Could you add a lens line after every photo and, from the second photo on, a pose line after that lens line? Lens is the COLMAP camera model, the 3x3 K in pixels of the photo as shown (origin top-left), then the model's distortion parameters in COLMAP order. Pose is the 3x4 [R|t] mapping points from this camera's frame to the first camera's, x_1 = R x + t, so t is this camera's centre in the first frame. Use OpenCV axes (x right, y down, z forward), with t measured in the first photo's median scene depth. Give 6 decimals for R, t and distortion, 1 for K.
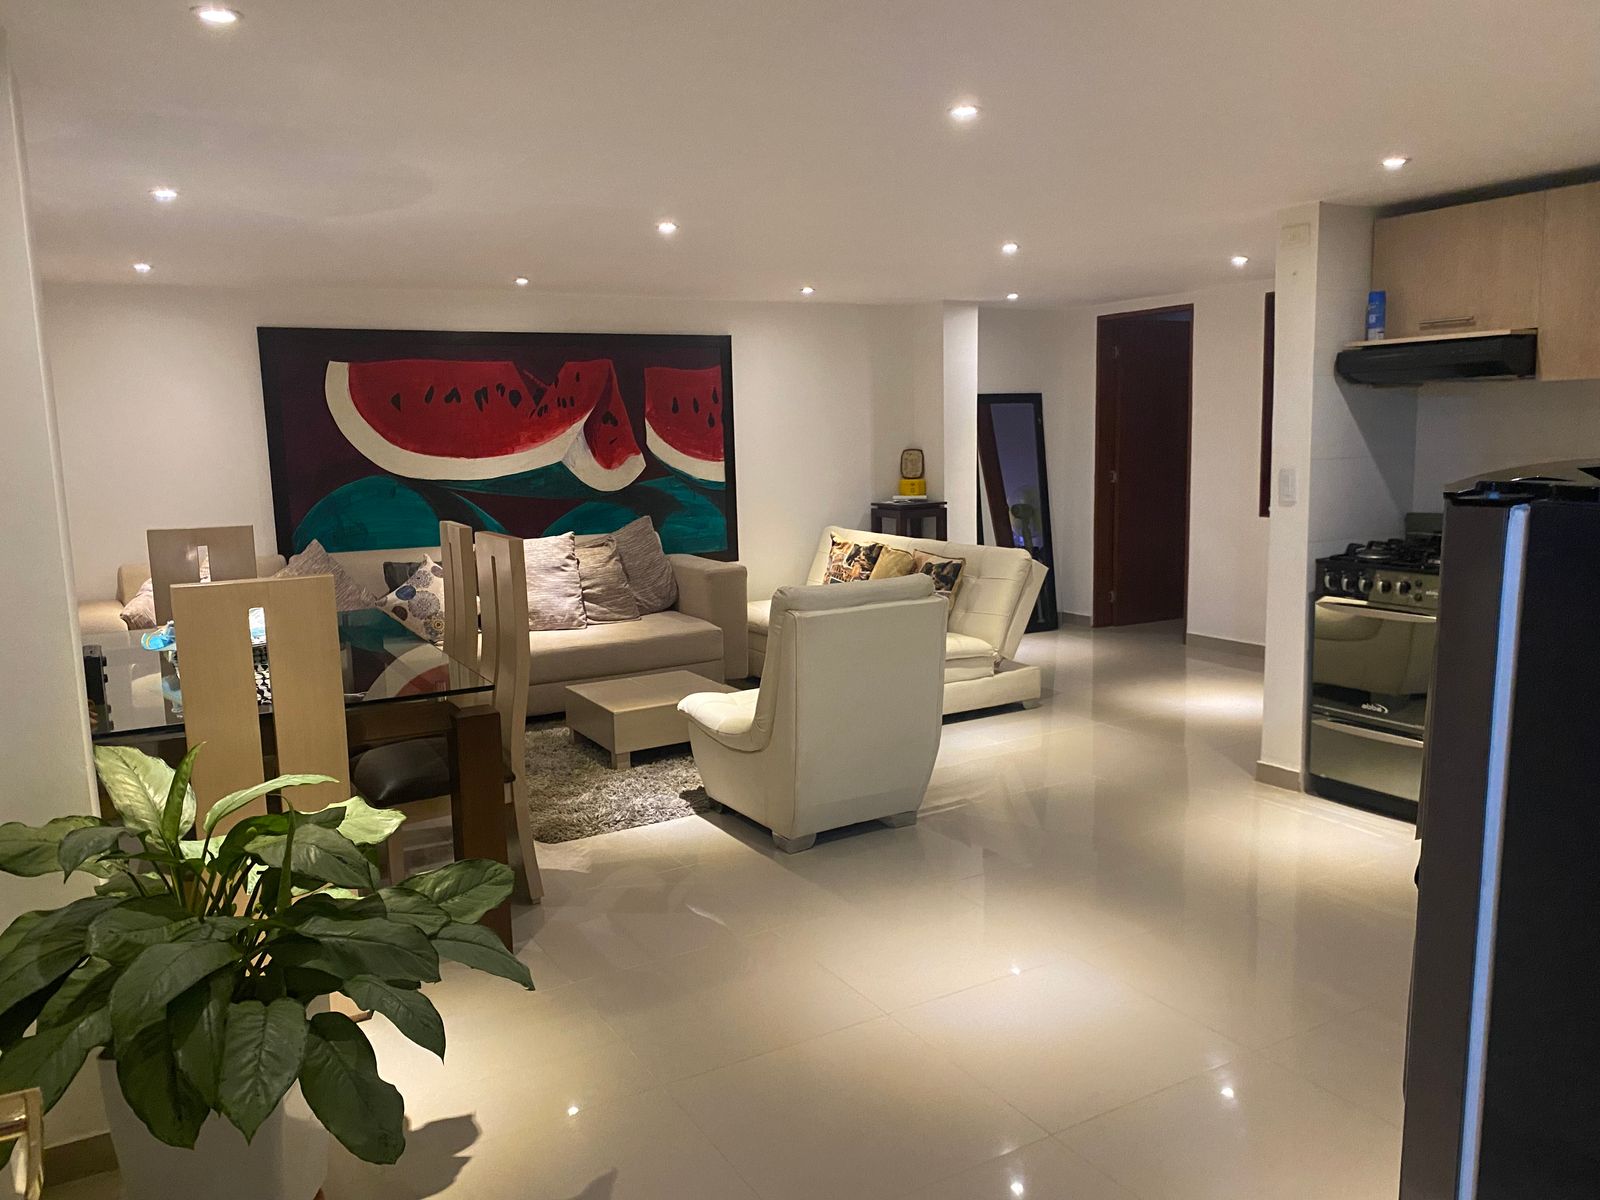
lens RADIAL K [[1204.1, 0, 814.9], [0, 1204.1, 596.9], [0, 0, 1]] dist [0.055451, -0.058149]
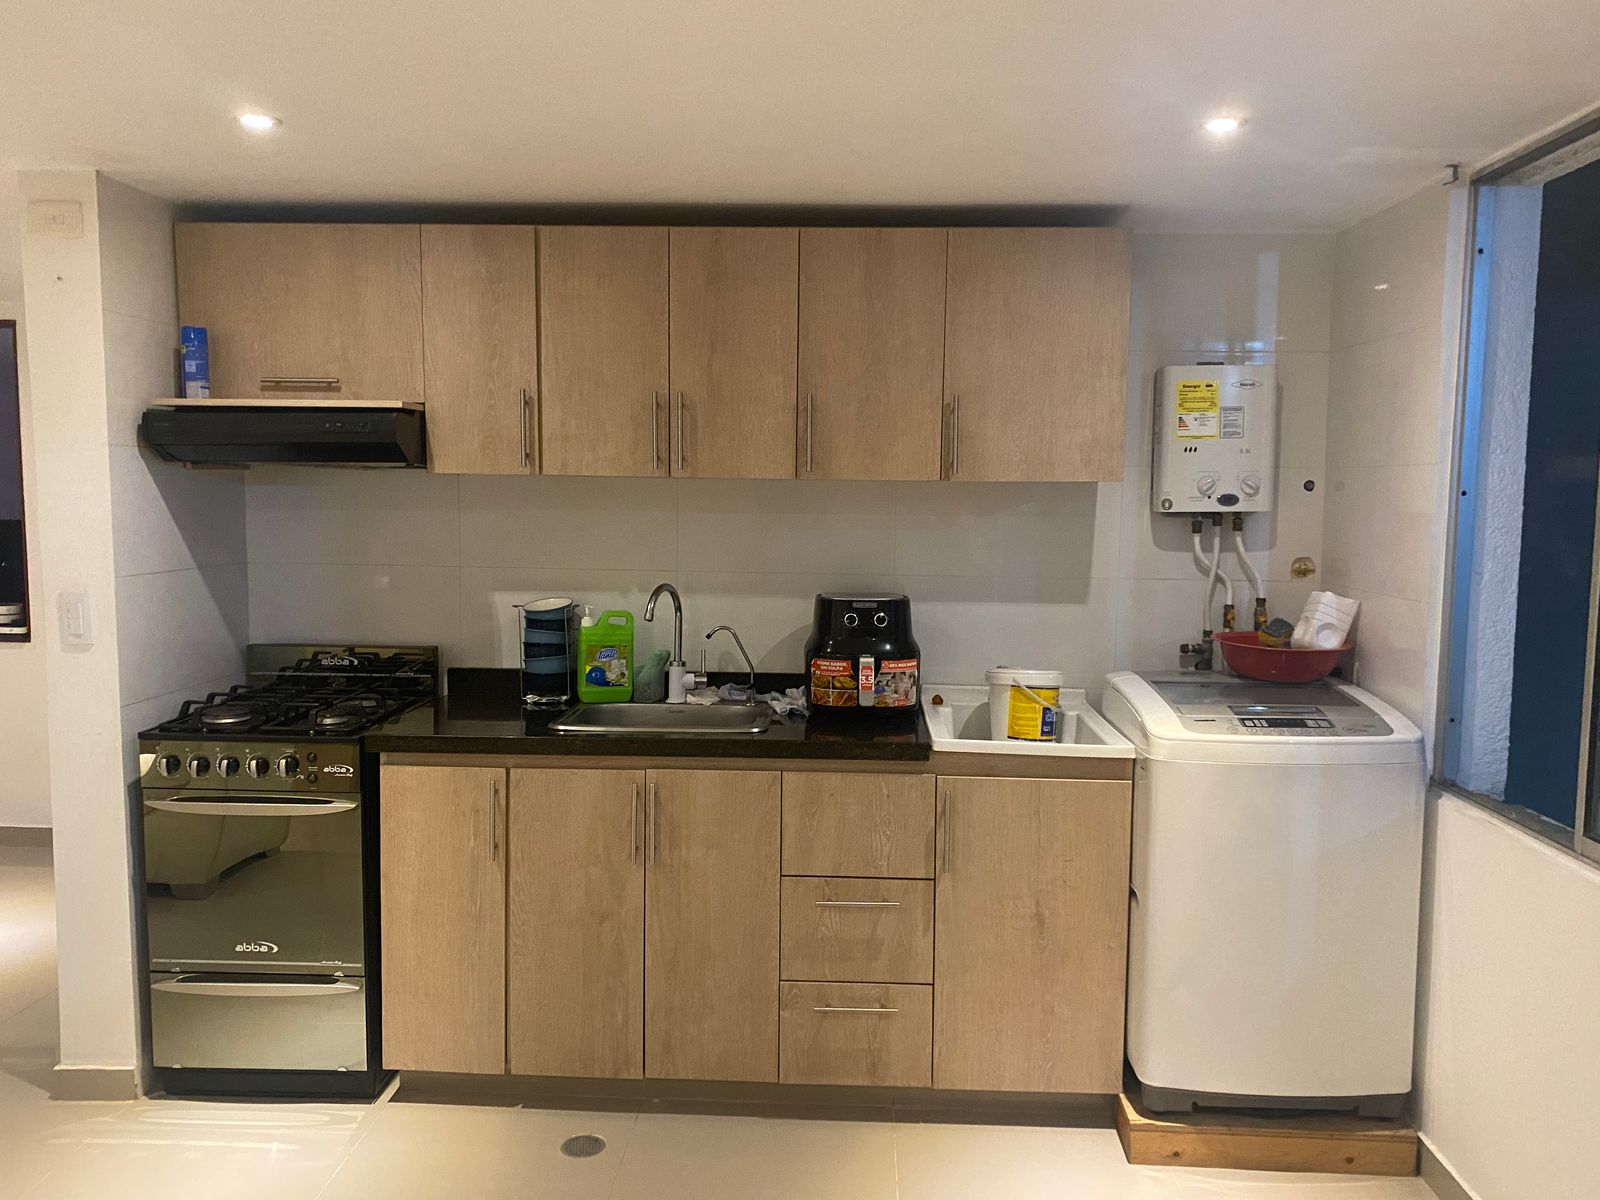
lens RADIAL K [[1252.9, 0, 810.1], [0, 1252.9, 611.5], [0, 0, 1]] dist [0.007190, -0.008201]
pose [[0.526034, -0.053270, 0.848794, 0.043709], [0.094270, 0.995538, 0.004057, -0.063065], [-0.845223, 0.077882, 0.528709, 0.347178]]
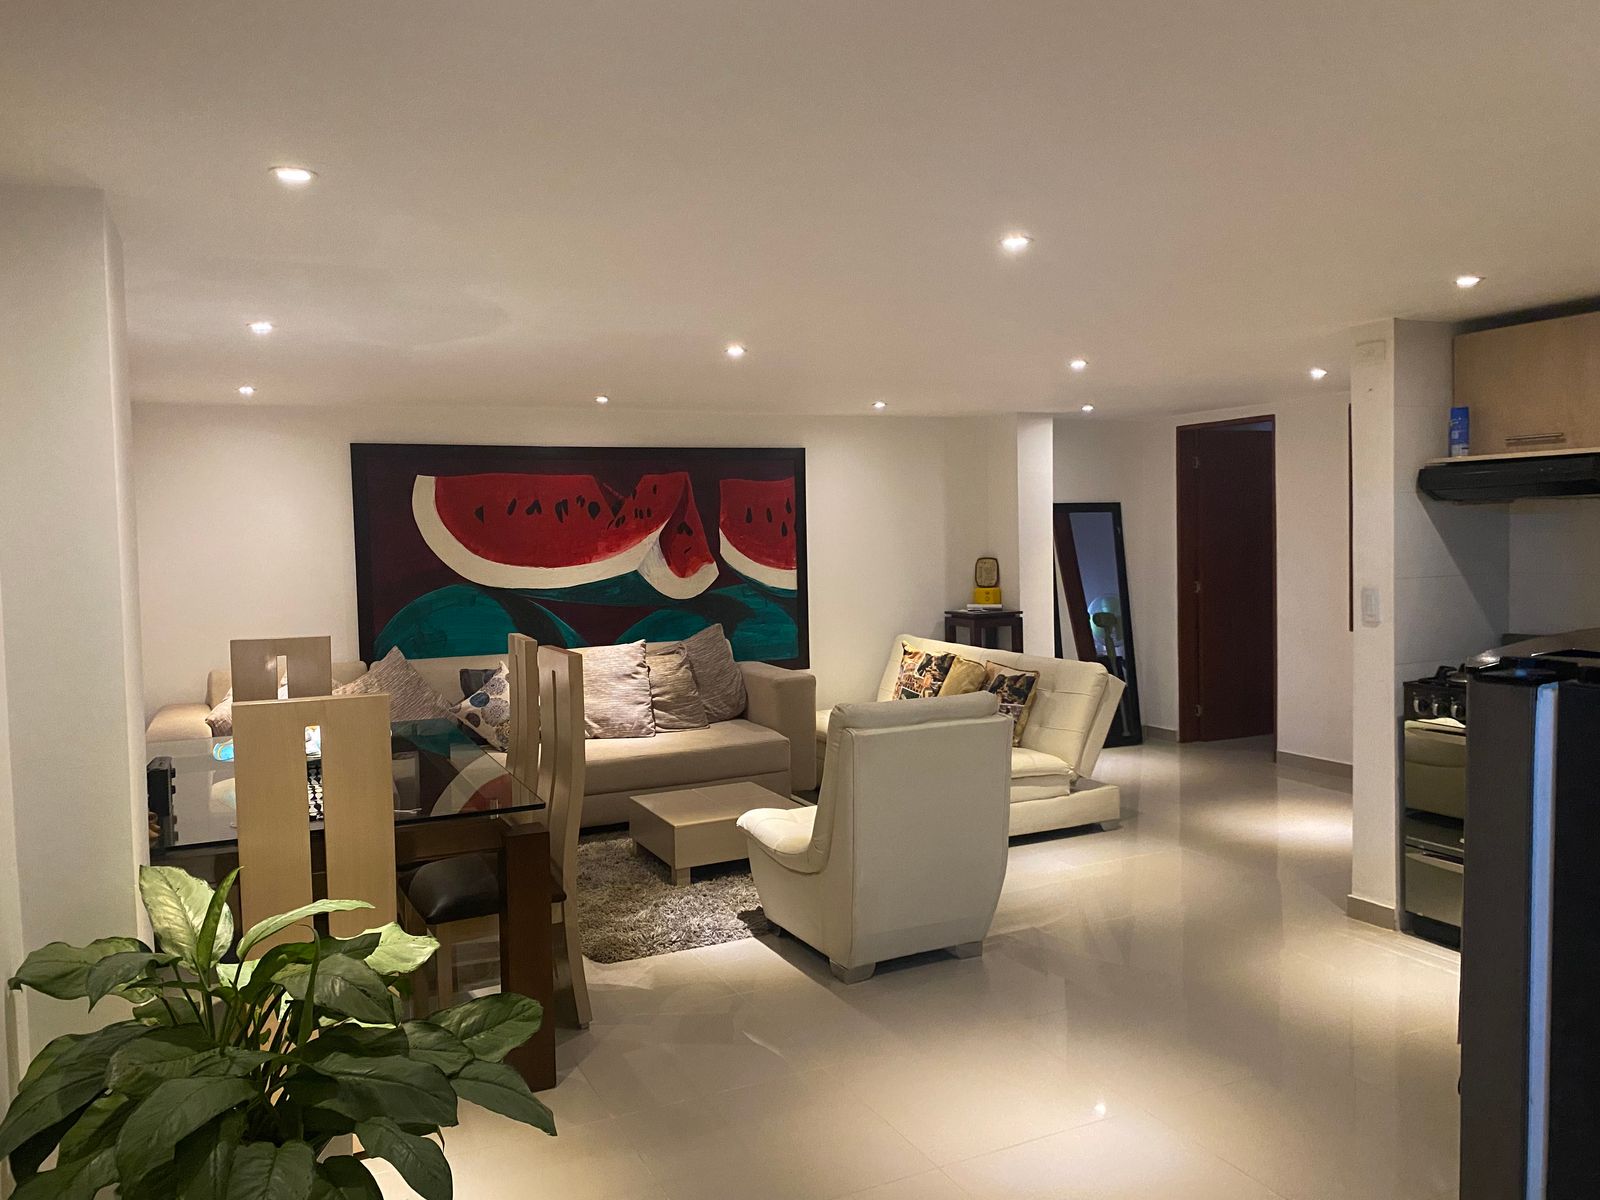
lens RADIAL K [[1204.1, 0, 805.4], [0, 1204.1, 574.9], [0, 0, 1]] dist [0.055451, -0.058149]
pose [[0.996733, 0.006232, -0.080523, 0.019867], [-0.014297, 0.994887, -0.099977, -0.012447], [0.079488, 0.100802, 0.991726, 0.006480]]
